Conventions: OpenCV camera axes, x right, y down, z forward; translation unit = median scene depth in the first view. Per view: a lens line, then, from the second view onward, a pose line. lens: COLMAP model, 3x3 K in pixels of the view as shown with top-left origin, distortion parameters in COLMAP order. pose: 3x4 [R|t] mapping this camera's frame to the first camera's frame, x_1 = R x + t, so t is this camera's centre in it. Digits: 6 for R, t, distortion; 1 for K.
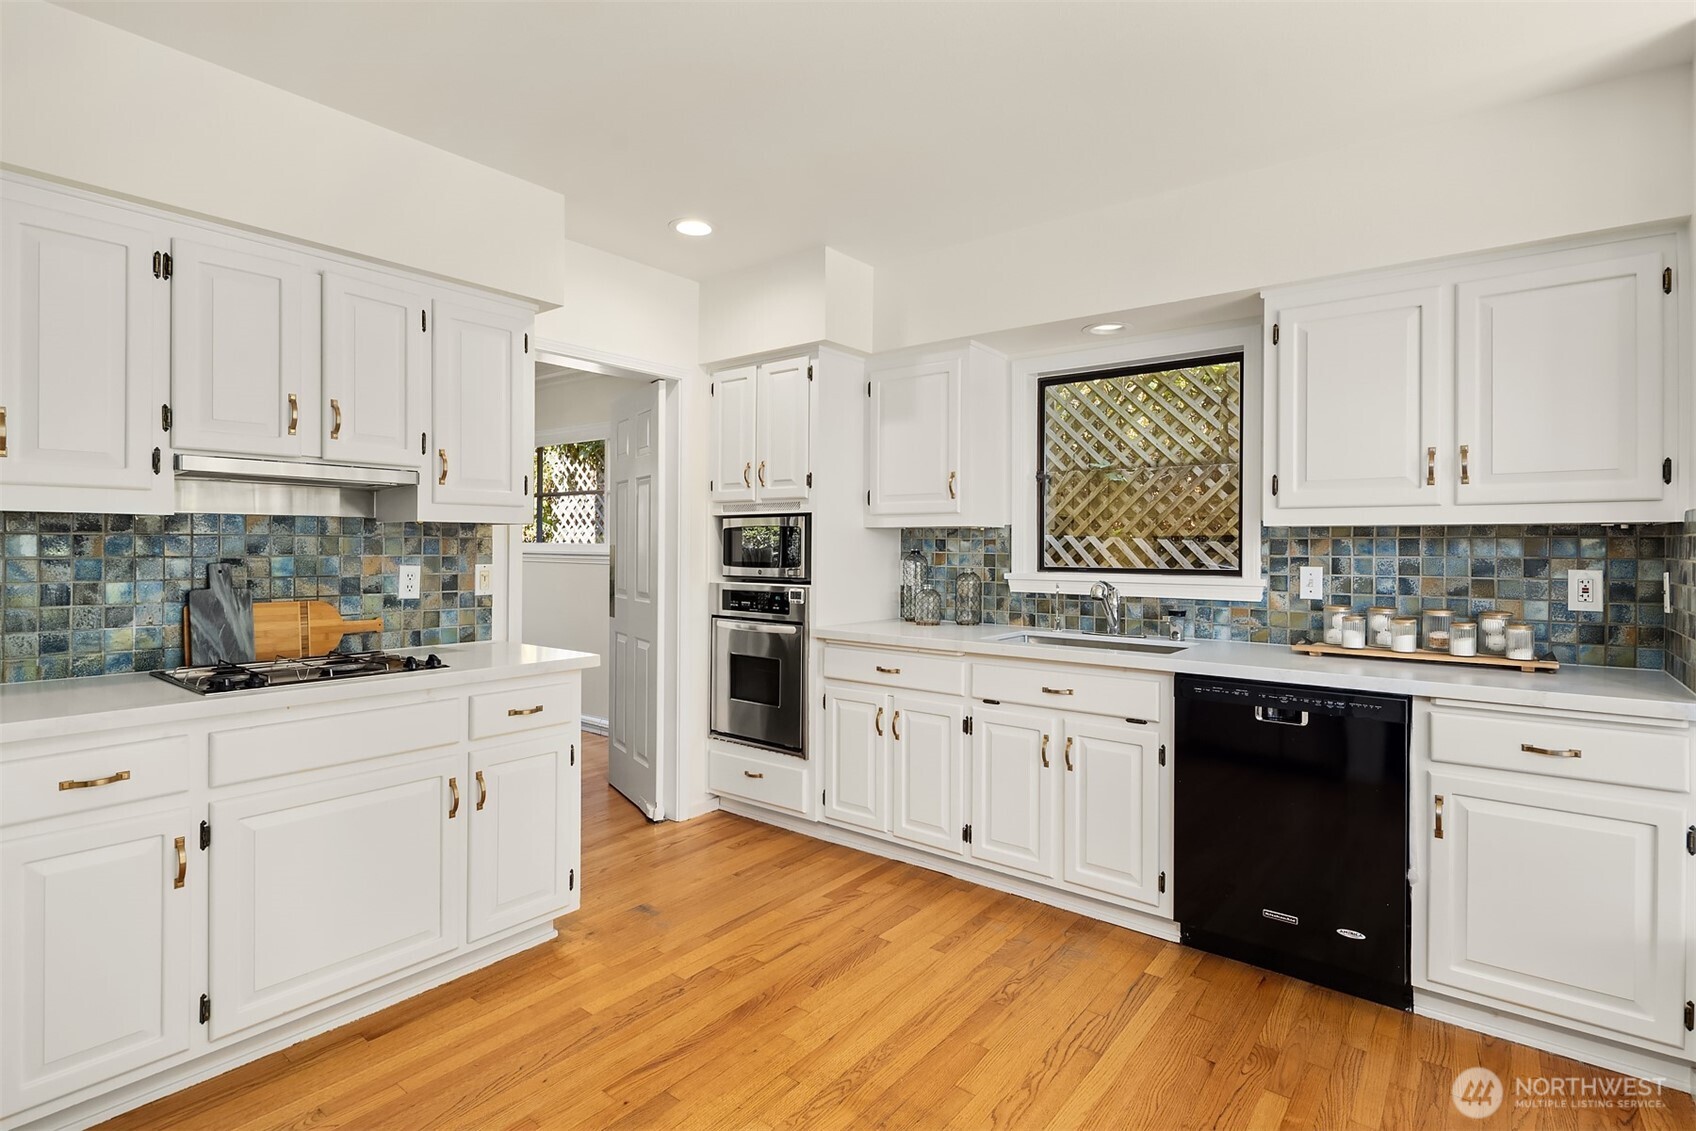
lens RADIAL K [[823.3, 0, 849.1], [0, 823.3, 539.8], [0, 0, 1]] dist [0.000833, -0.001195]
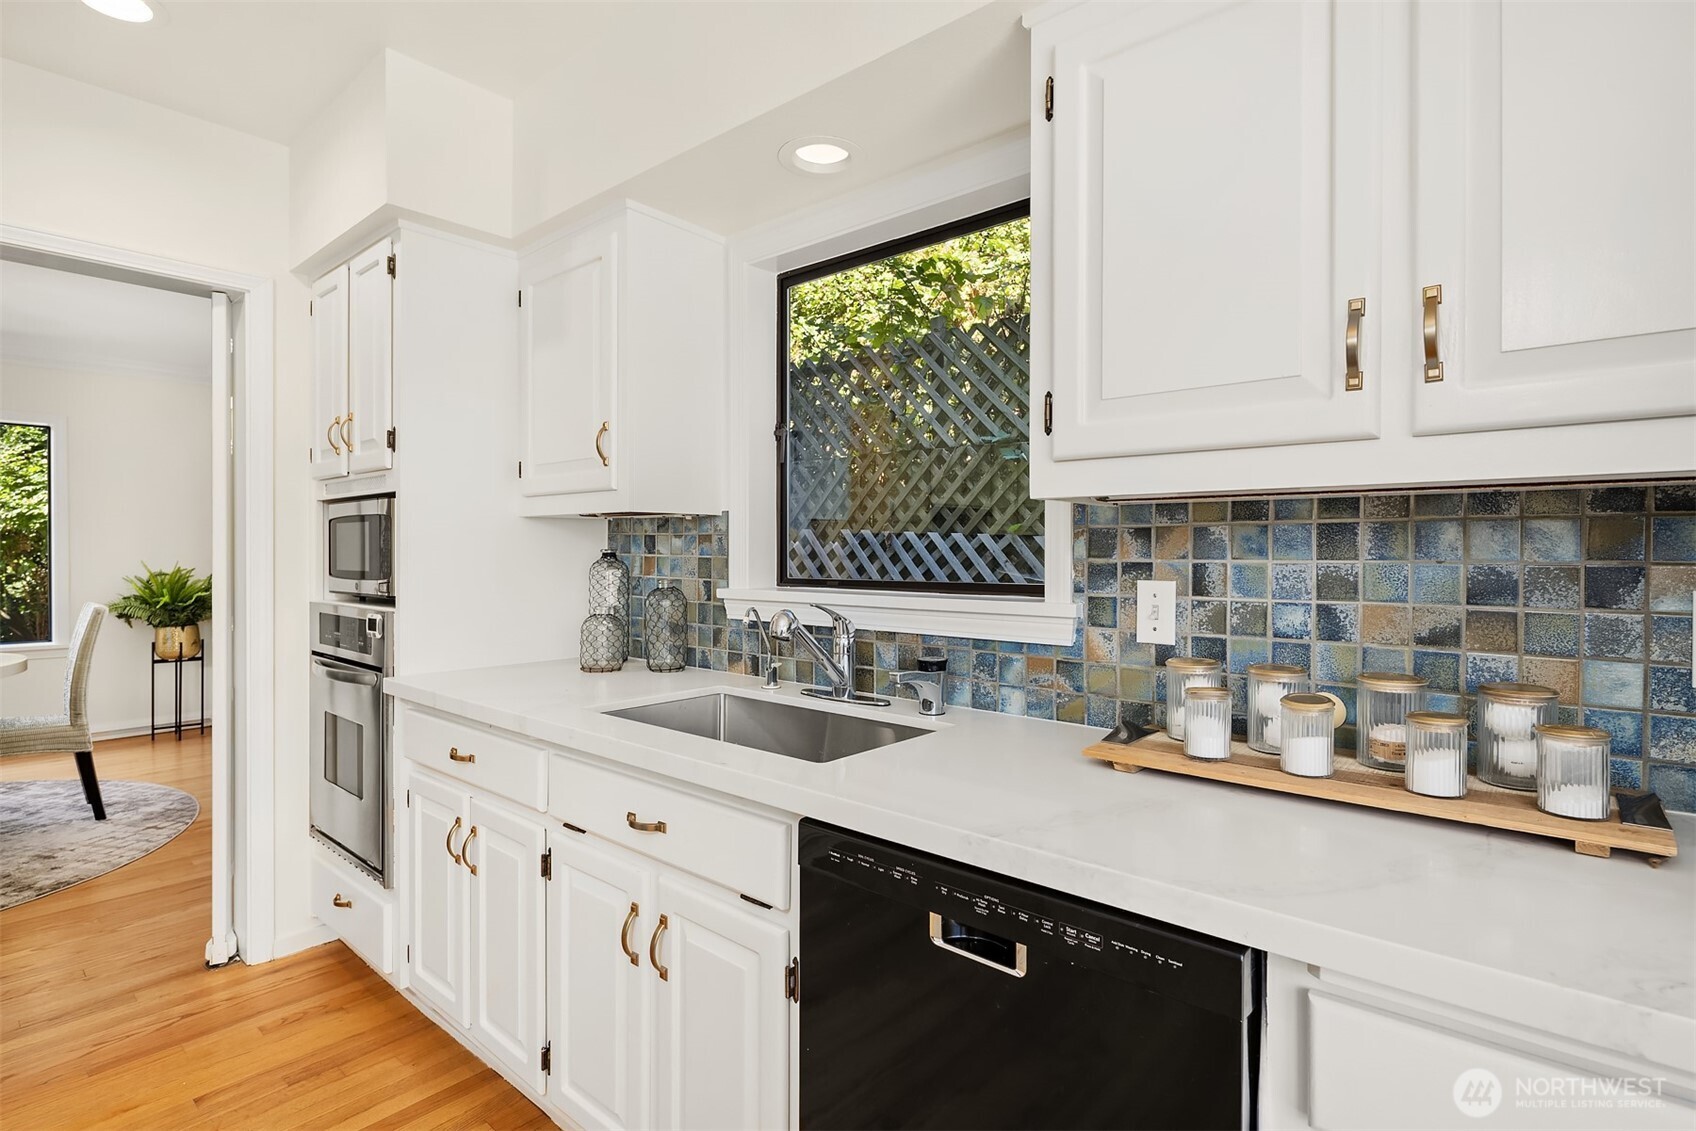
lens RADIAL K [[829.3, 0, 847.2], [0, 829.3, 550.0], [0, 0, 1]] dist [0.000162, -0.001487]
pose [[0.998877, -0.002284, -0.047330, 0.382892], [0.002603, 0.999974, 0.006685, 0.009310], [0.047314, -0.006801, 0.998857, 0.462236]]
